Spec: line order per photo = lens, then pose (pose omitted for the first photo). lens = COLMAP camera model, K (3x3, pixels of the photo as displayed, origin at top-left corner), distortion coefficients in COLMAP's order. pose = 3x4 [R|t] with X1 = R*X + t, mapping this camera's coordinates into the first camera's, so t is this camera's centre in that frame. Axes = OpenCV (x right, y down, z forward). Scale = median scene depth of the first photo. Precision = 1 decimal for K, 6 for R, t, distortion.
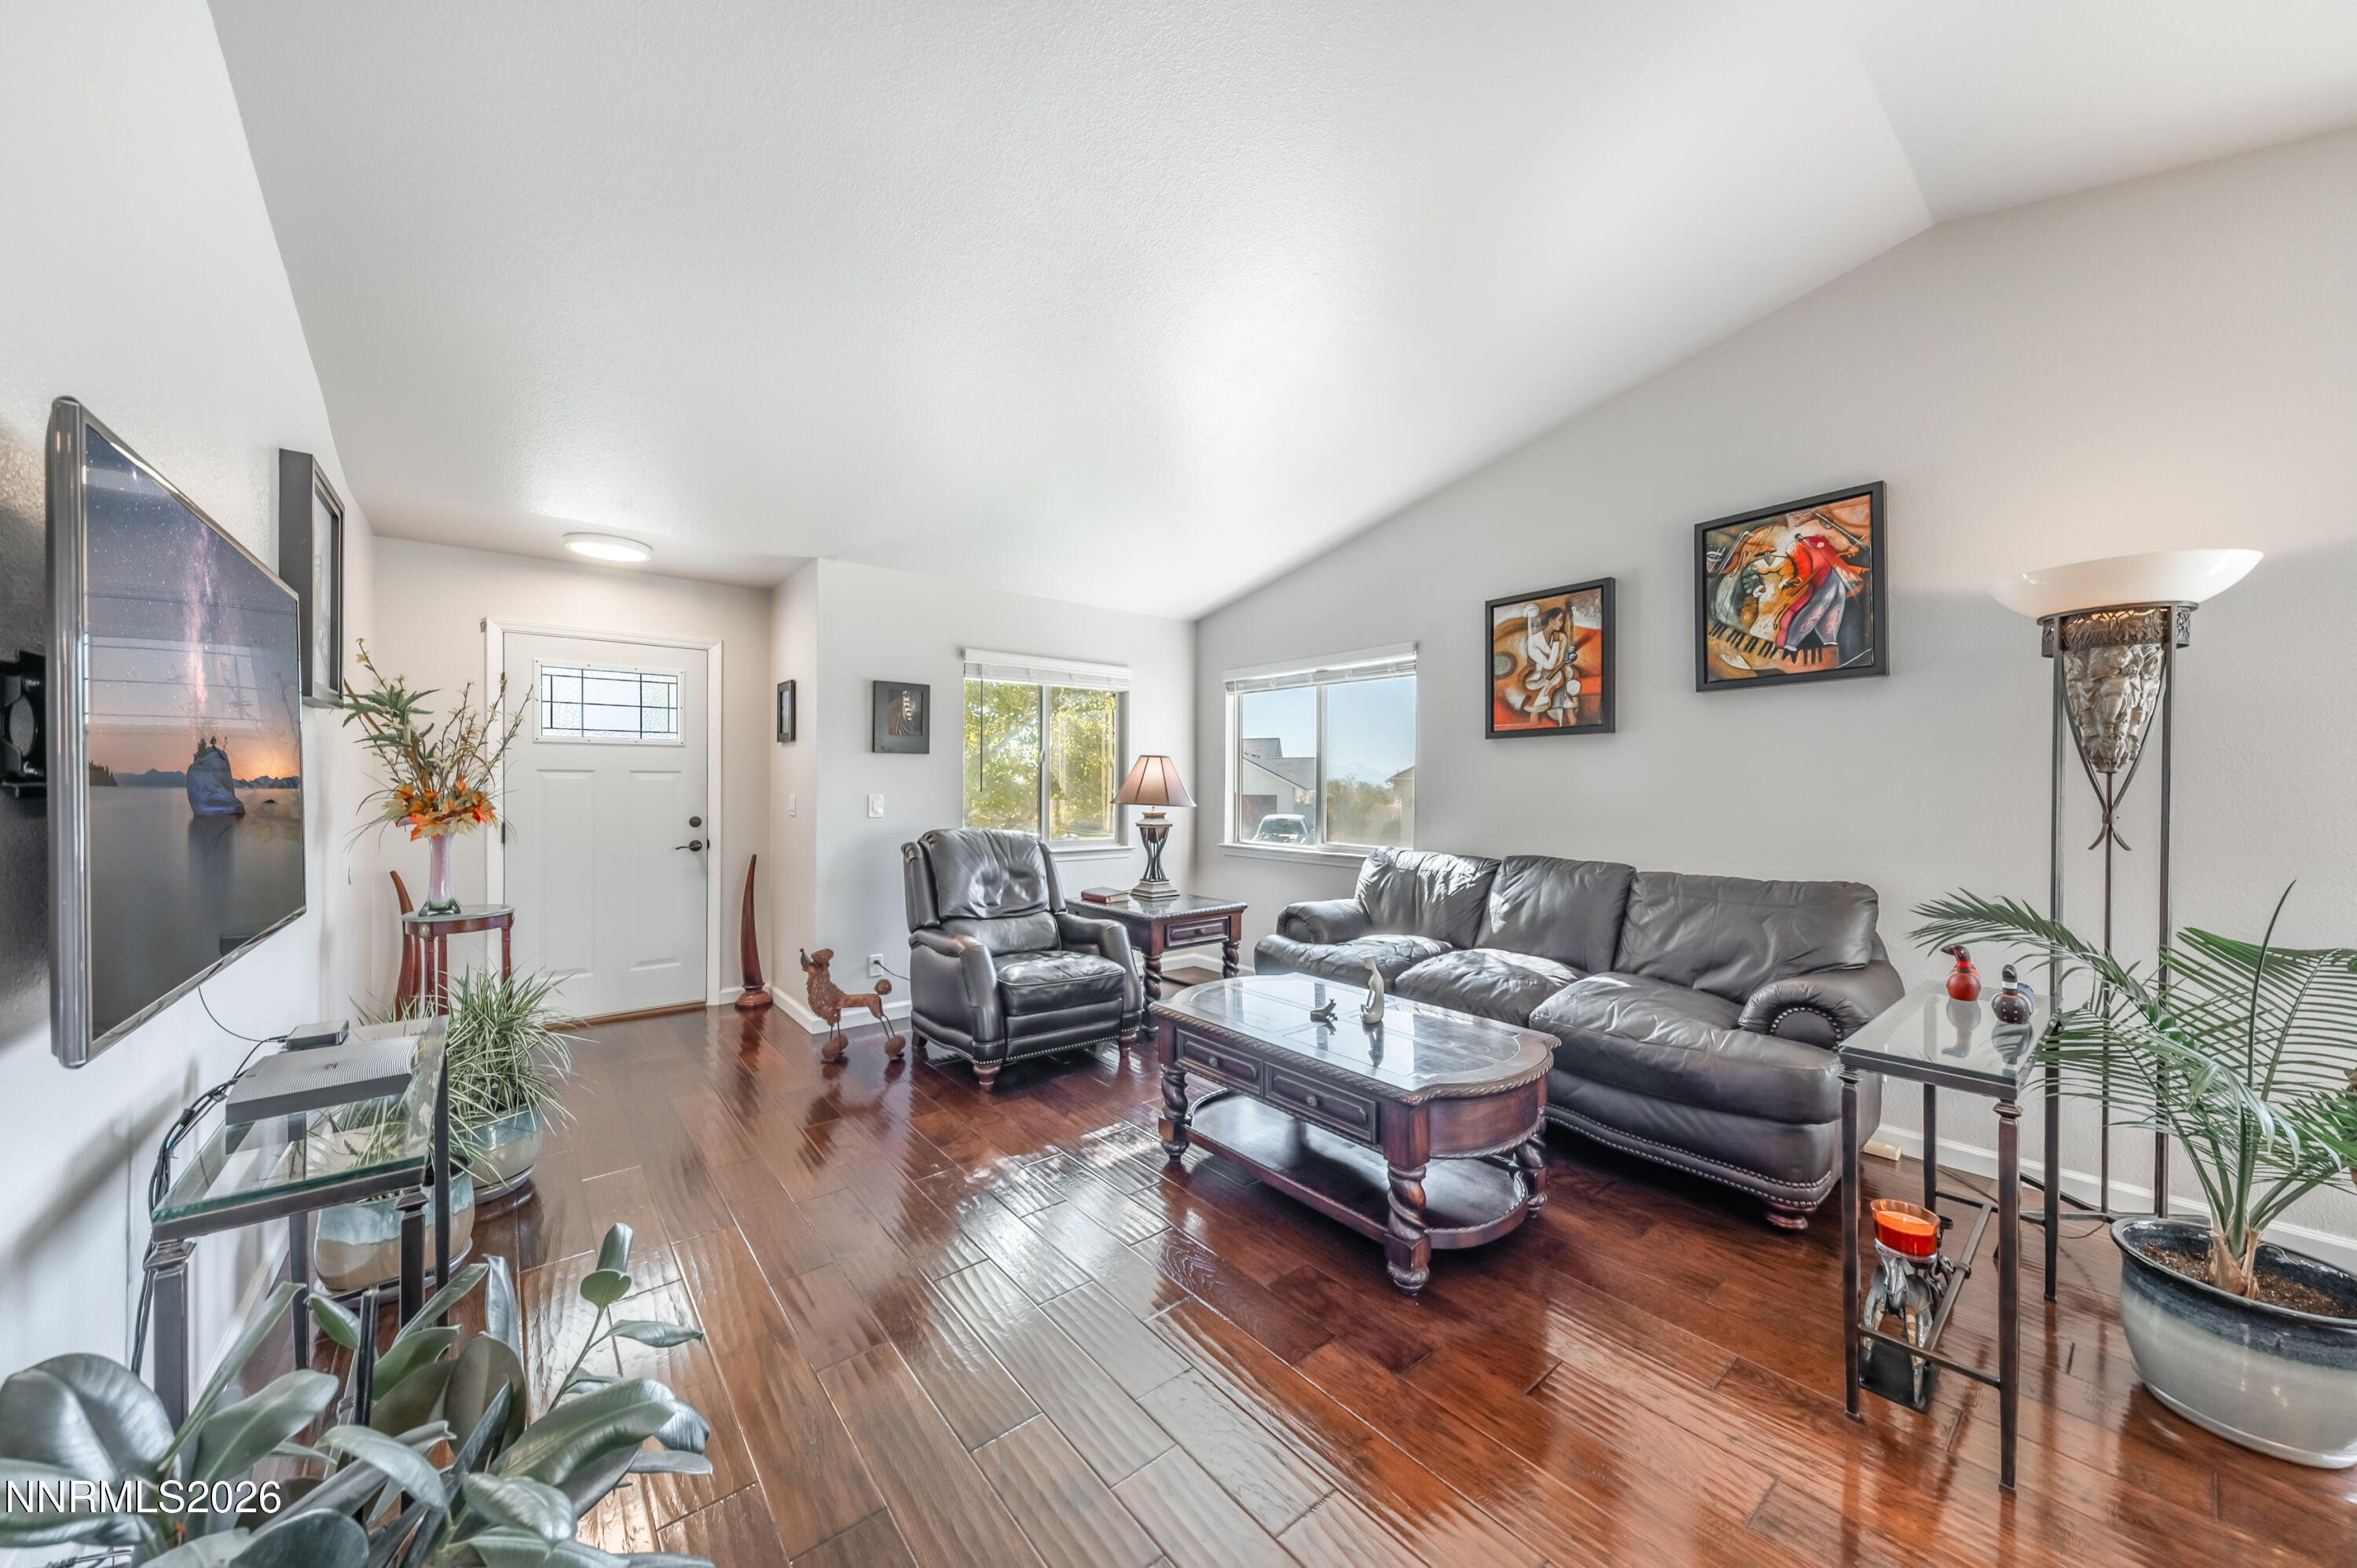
lens RADIAL K [[826.9, 0, 1174.3], [0, 826.9, 785.7], [0, 0, 1]] dist [0.000967, -0.001880]
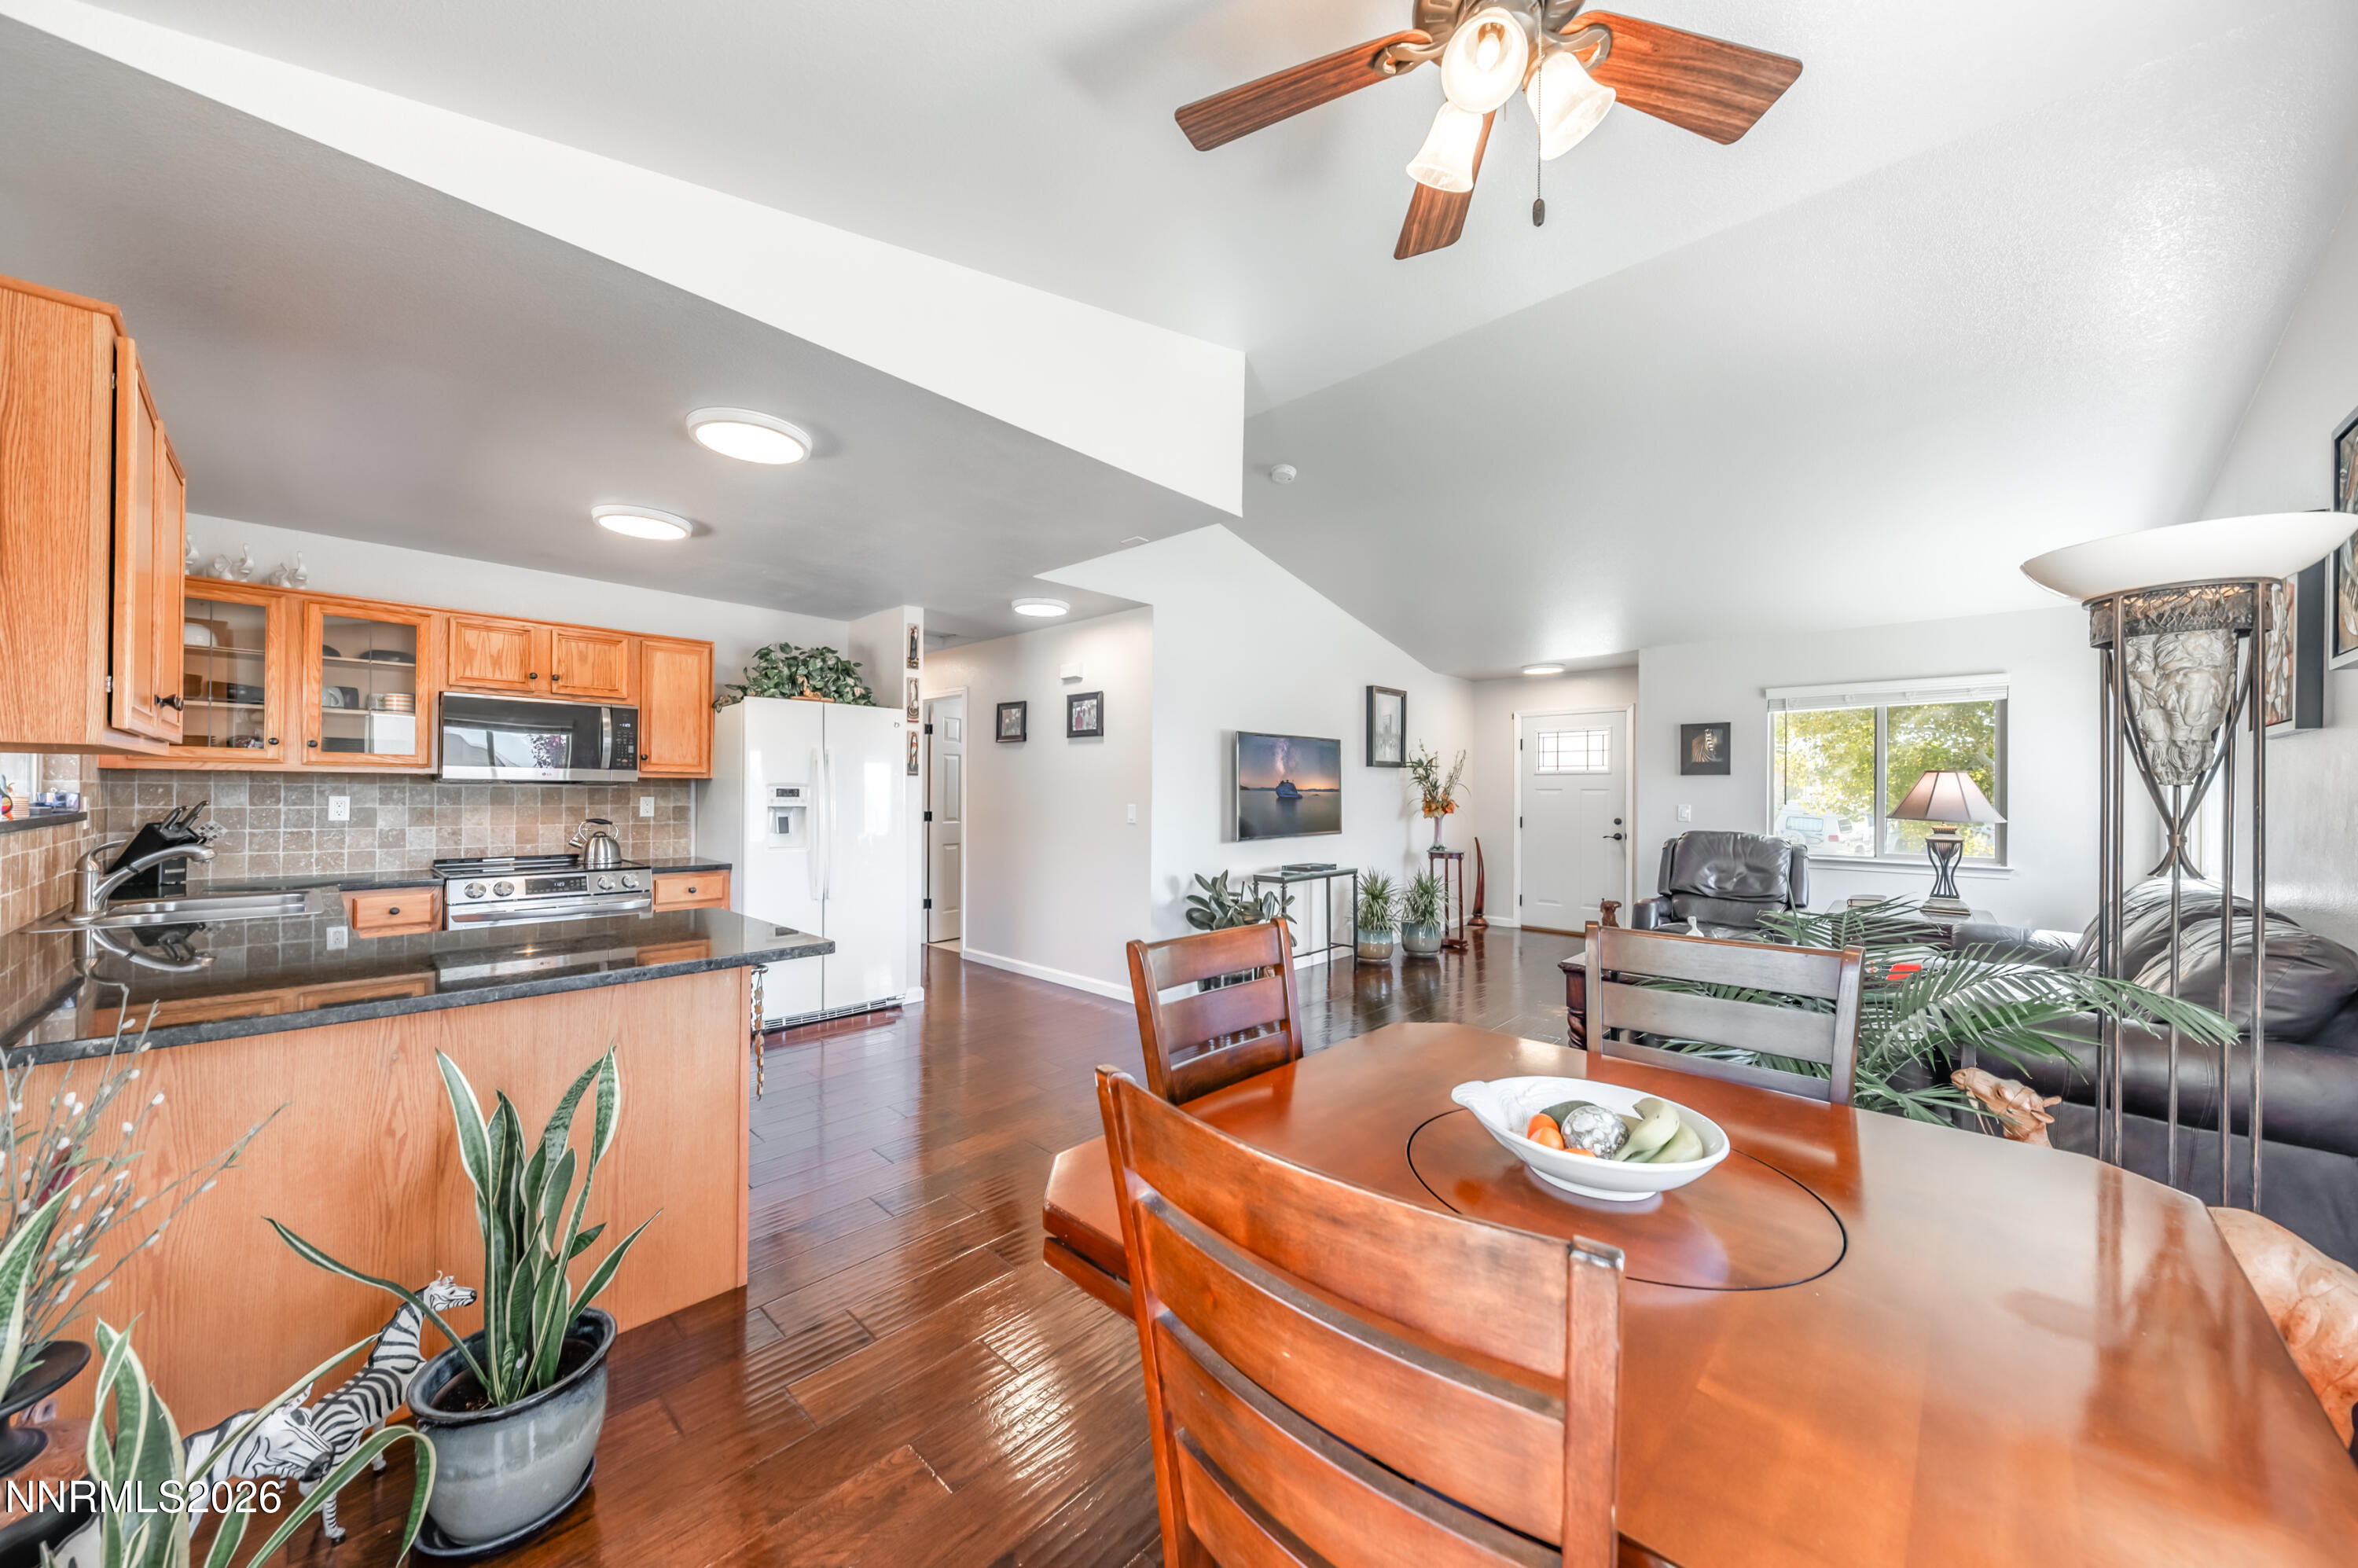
lens RADIAL K [[827.3, 0, 1197.9], [0, 827.3, 788.2], [0, 0, 1]] dist [0.000967, -0.001880]
pose [[0.147011, -0.006191, -0.989115, 0.886807], [-0.007223, 0.999947, -0.007332, -0.001889], [0.989108, 0.008223, 0.146958, -0.028022]]
